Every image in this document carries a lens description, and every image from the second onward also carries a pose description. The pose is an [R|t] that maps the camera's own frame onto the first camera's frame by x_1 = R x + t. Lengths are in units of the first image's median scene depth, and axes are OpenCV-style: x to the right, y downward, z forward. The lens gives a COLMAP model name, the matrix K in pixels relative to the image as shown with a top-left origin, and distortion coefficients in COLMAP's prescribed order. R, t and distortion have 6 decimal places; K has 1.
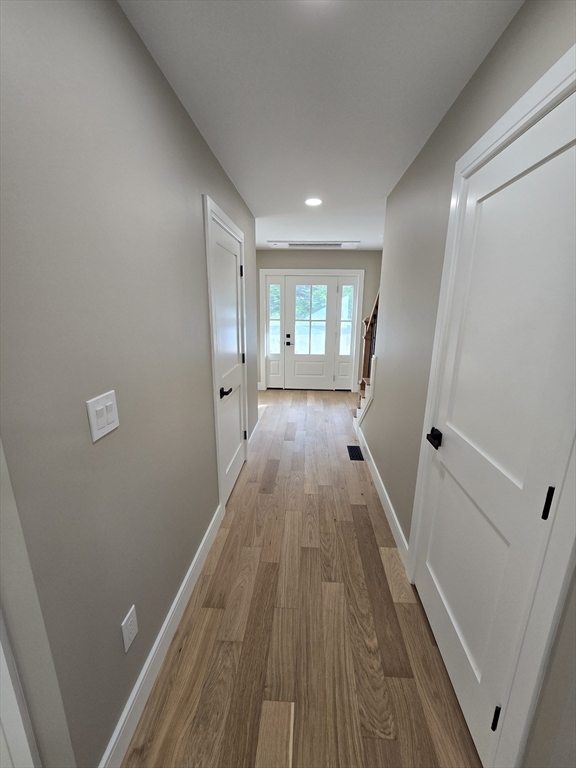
lens RADIAL K [[313.8, 0, 288.4], [0, 313.8, 383.4], [0, 0, 1]] dist [-0.003833, 0.000023]
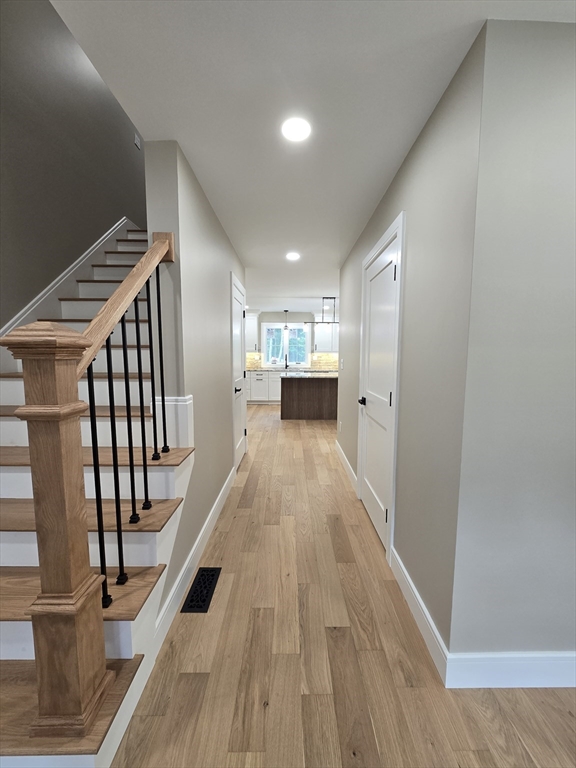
lens RADIAL K [[313.8, 0, 290.2], [0, 313.8, 383.9], [0, 0, 1]] dist [-0.003833, 0.000023]
pose [[-0.997698, -0.002859, -0.067751, 0.140234], [-0.025836, 0.939783, 0.340794, -0.394659], [0.062697, 0.341760, -0.937694, 1.890046]]
